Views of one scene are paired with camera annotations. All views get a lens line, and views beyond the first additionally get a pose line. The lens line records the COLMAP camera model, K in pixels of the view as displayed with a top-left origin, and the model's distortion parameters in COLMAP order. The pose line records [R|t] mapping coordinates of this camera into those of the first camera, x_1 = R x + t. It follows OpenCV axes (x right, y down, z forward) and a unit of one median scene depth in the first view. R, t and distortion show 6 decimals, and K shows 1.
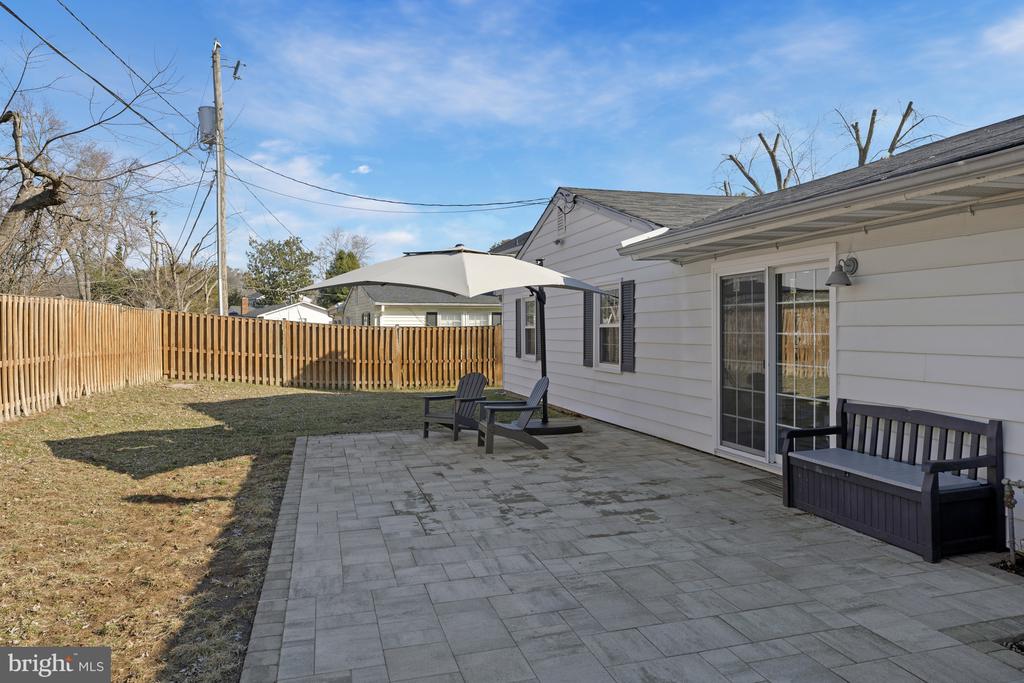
lens RADIAL K [[673.2, 0, 514.1], [0, 673.2, 331.8], [0, 0, 1]] dist [-0.000965, 0.003685]
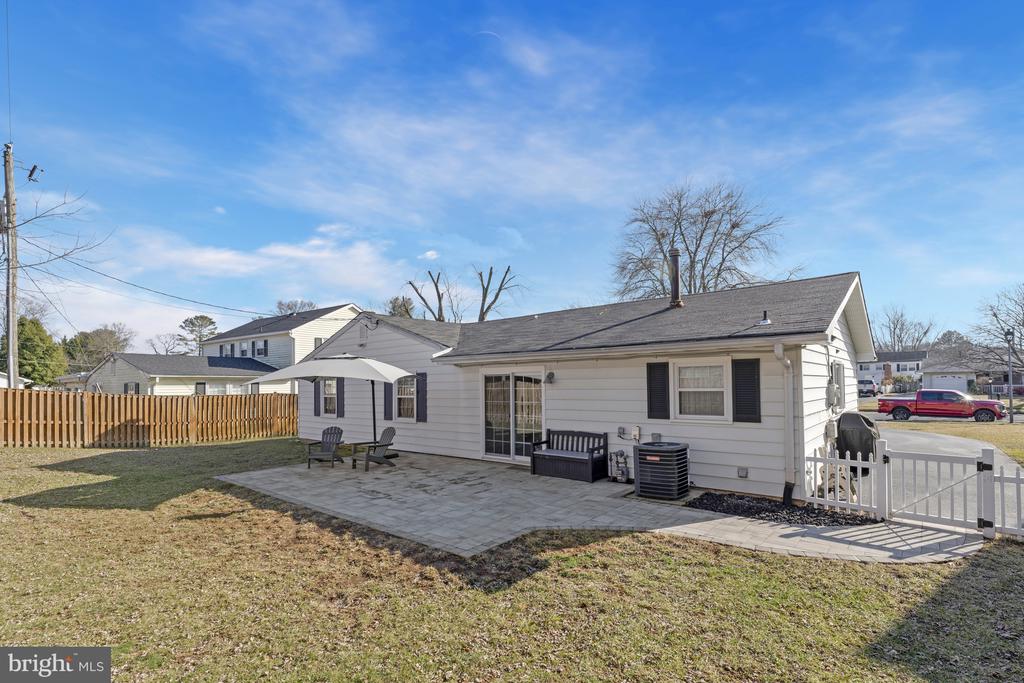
lens RADIAL K [[489.1, 0, 512.3], [0, 489.1, 386.7], [0, 0, 1]] dist [-0.005045, 0.001372]
pose [[0.830141, -0.006011, 0.557522, -0.241172], [0.009842, 0.999944, -0.003874, -0.019437], [-0.557467, 0.008703, 0.830153, -0.161692]]
